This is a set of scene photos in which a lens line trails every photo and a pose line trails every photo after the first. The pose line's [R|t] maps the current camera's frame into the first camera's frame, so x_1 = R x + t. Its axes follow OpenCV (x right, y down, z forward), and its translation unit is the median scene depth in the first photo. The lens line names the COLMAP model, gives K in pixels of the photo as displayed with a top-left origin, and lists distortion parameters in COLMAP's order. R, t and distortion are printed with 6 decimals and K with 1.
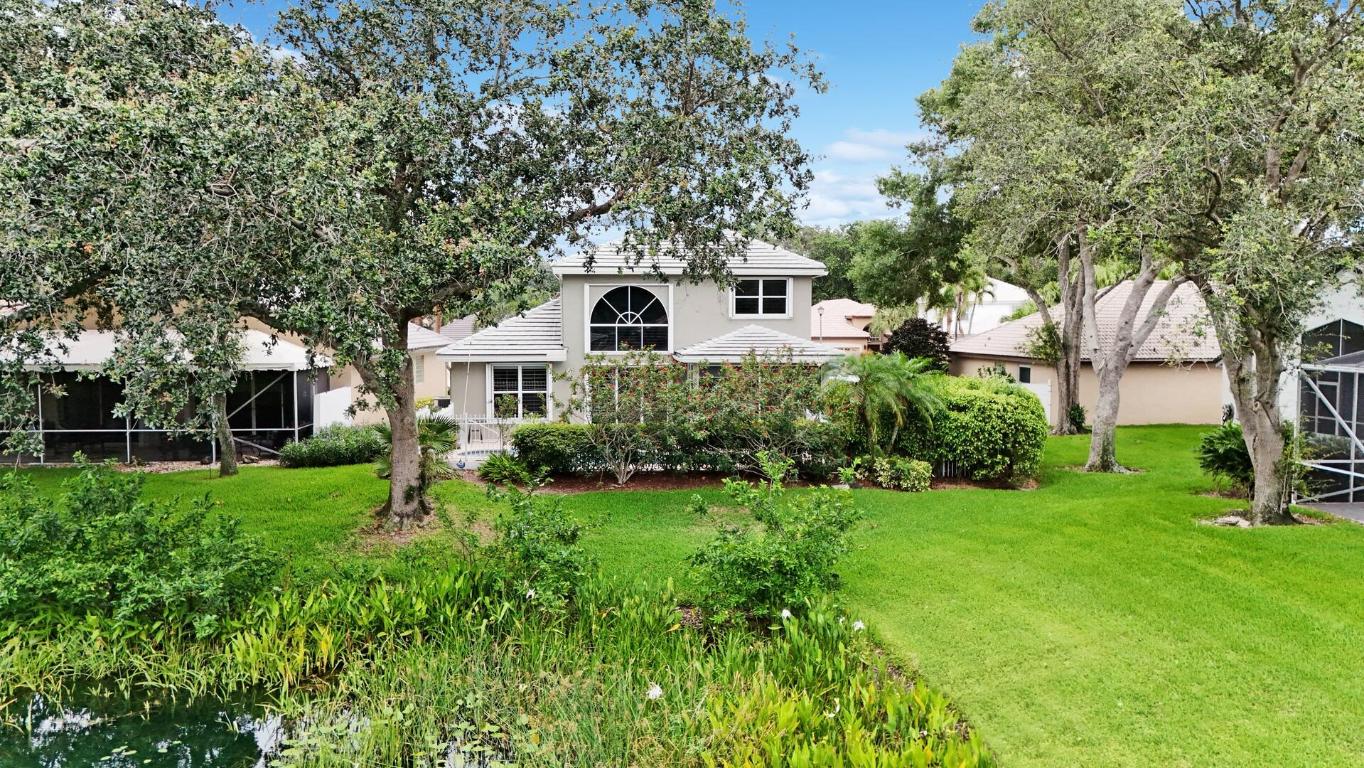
lens RADIAL K [[1000.2, 0, 681.7], [0, 1000.2, 388.4], [0, 0, 1]] dist [0.049519, -0.009056]
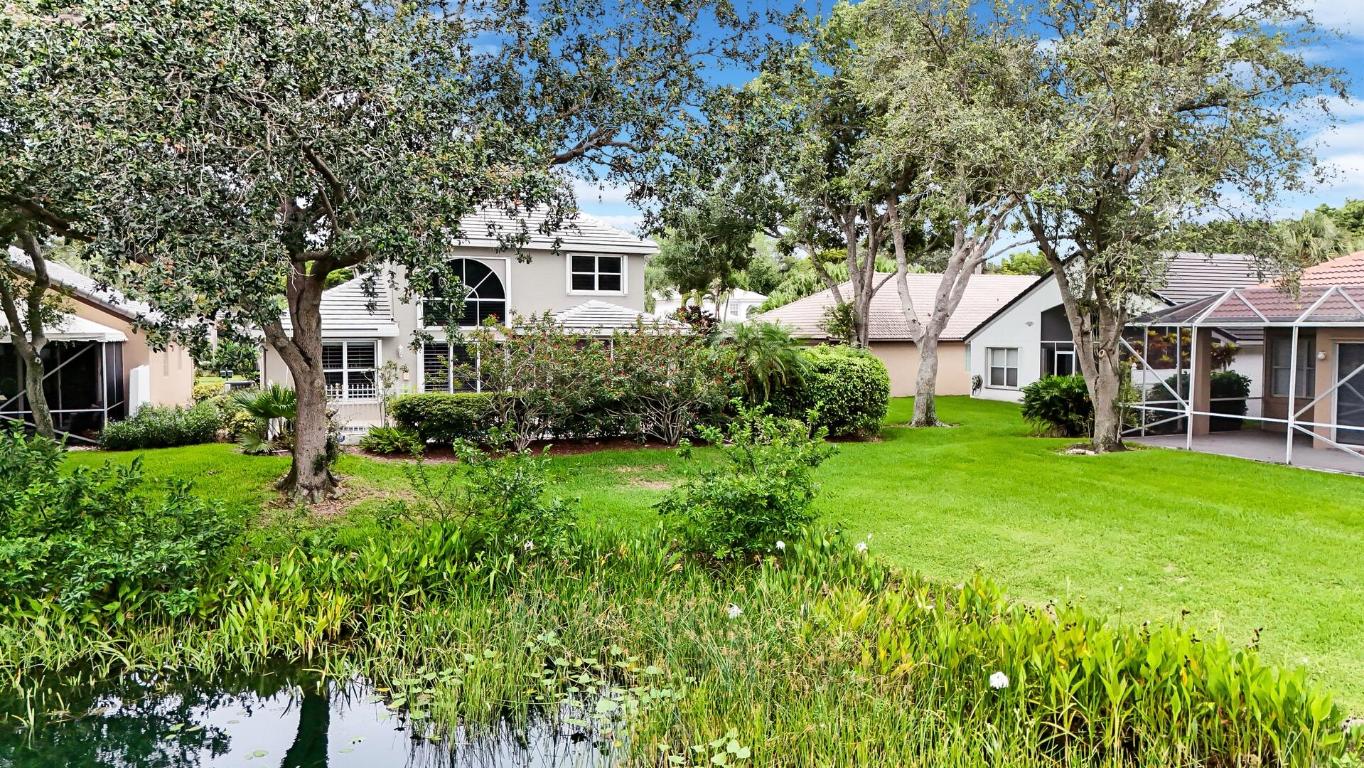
lens RADIAL K [[1000.2, 0, 682.1], [0, 1000.2, 381.6], [0, 0, 1]] dist [0.049519, -0.009056]
pose [[0.948007, -0.015996, 0.317849, -0.201155], [0.020488, 0.999732, -0.010796, 0.038096], [-0.317591, 0.016747, 0.948080, 0.018849]]
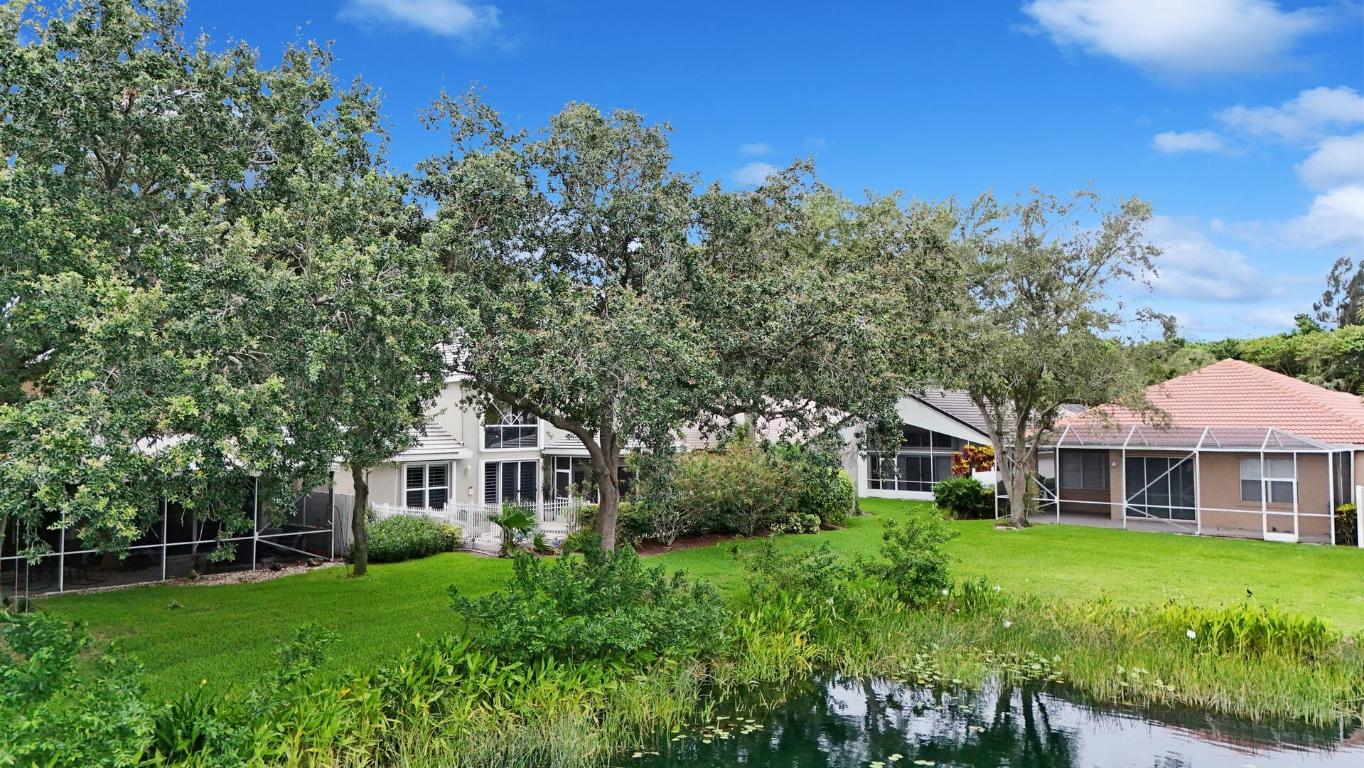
lens RADIAL K [[1000.2, 0, 680.6], [0, 1000.2, 382.2], [0, 0, 1]] dist [0.049519, -0.009056]
pose [[0.729042, 0.023216, 0.684075, -0.869222], [0.048148, 0.995209, -0.085089, -0.006573], [-0.682774, 0.094970, 0.724431, 0.028795]]
